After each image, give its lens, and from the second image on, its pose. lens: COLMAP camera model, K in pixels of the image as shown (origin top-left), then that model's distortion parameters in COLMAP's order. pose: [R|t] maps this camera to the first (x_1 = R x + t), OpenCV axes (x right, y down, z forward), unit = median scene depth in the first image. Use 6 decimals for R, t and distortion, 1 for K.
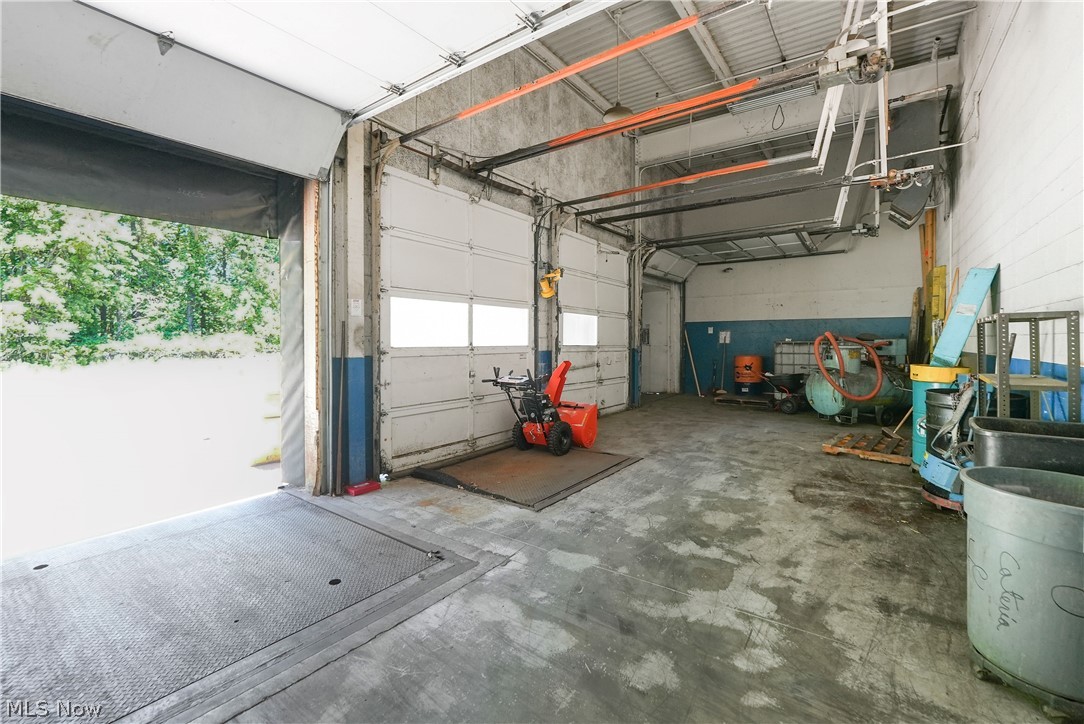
lens RADIAL K [[460.8, 0, 553.9], [0, 460.8, 337.0], [0, 0, 1]] dist [0.000196, 0.000012]
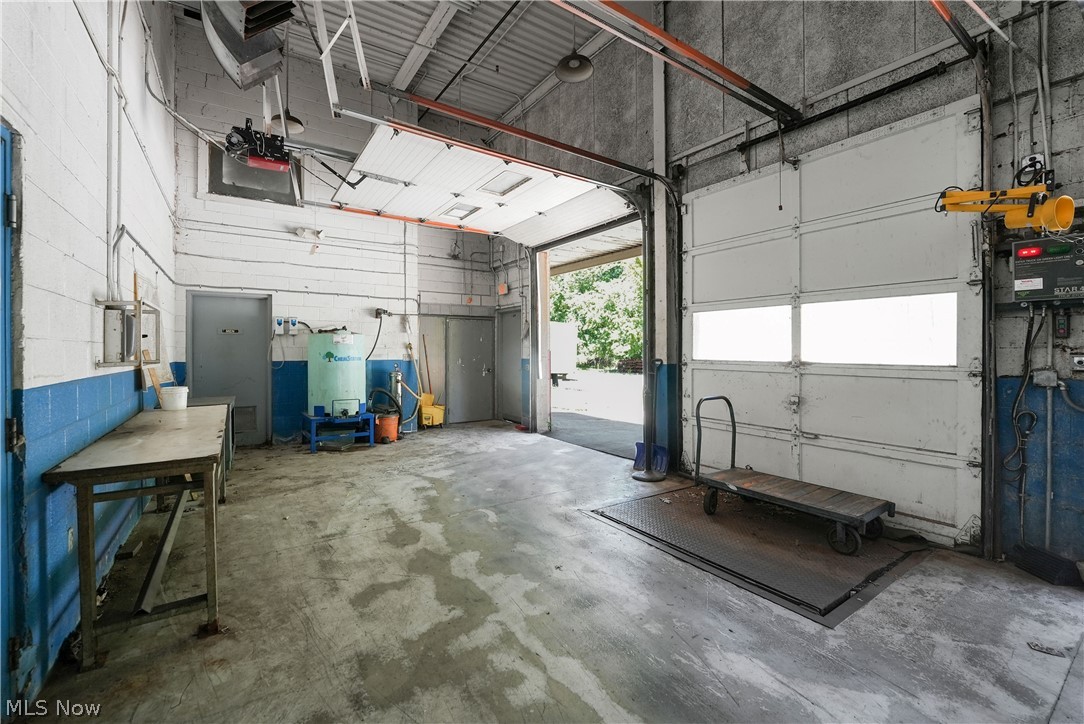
lens RADIAL K [[460.8, 0, 543.6], [0, 460.8, 354.5], [0, 0, 1]] dist [0.000196, 0.000012]
pose [[-0.356898, 0.003104, -0.934138, 0.772573], [-0.001131, 0.999992, 0.003756, 0.007137], [0.934143, 0.002397, -0.356891, 1.052541]]
